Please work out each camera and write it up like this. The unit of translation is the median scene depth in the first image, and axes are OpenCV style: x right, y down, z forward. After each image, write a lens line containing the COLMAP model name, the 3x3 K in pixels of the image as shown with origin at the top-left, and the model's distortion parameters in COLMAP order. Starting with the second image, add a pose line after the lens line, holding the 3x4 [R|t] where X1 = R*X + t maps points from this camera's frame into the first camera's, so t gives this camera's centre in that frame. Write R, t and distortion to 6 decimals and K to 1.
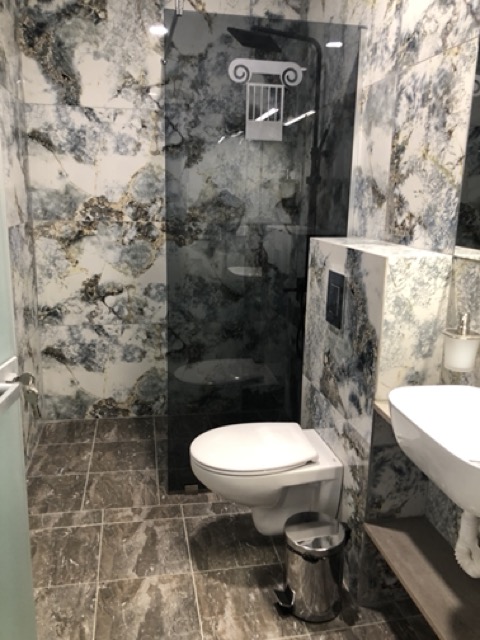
lens RADIAL K [[525.6, 0, 239.3], [0, 525.6, 319.6], [0, 0, 1]] dist [0.026484, -0.031259]
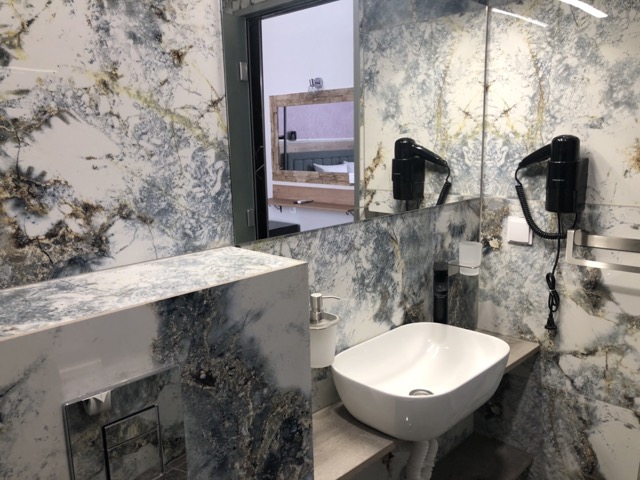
lens RADIAL K [[525.6, 0, 320.2], [0, 525.6, 239.2], [0, 0, 1]] dist [0.026484, -0.031259]
pose [[-0.567390, -0.152036, 0.809292, -0.192870], [0.211892, 0.922755, 0.321908, -0.309205], [-0.795720, 0.354130, -0.491347, 1.192753]]
